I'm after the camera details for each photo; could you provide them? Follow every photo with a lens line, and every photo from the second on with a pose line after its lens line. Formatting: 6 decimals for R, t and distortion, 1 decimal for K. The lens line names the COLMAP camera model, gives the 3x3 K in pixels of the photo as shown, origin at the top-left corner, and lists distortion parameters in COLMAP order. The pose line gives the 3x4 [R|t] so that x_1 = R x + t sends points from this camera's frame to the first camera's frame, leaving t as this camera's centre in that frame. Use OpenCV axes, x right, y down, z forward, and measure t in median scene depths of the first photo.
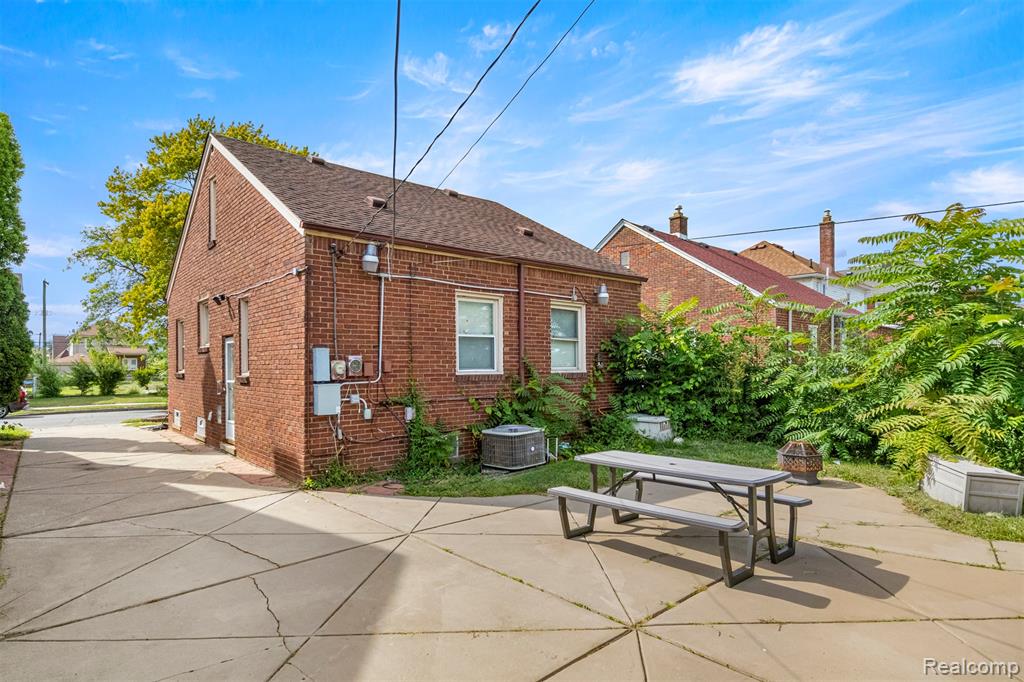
lens RADIAL K [[553.1, 0, 510.4], [0, 553.1, 366.2], [0, 0, 1]] dist [0.000270, 0.000145]
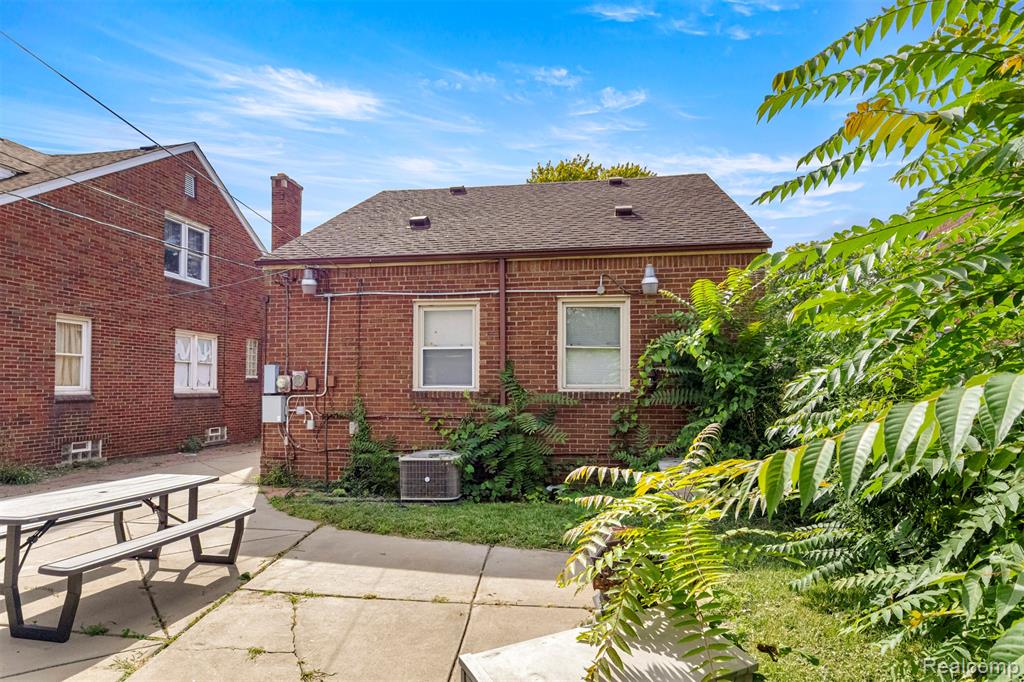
lens RADIAL K [[568.3, 0, 512.3], [0, 568.3, 377.2], [0, 0, 1]] dist [0.000245, 0.000023]
pose [[0.643146, -0.010562, -0.765671, 0.781436], [-0.009015, 0.999731, -0.021363, 0.012161], [0.765691, 0.020642, 0.642877, 0.538206]]
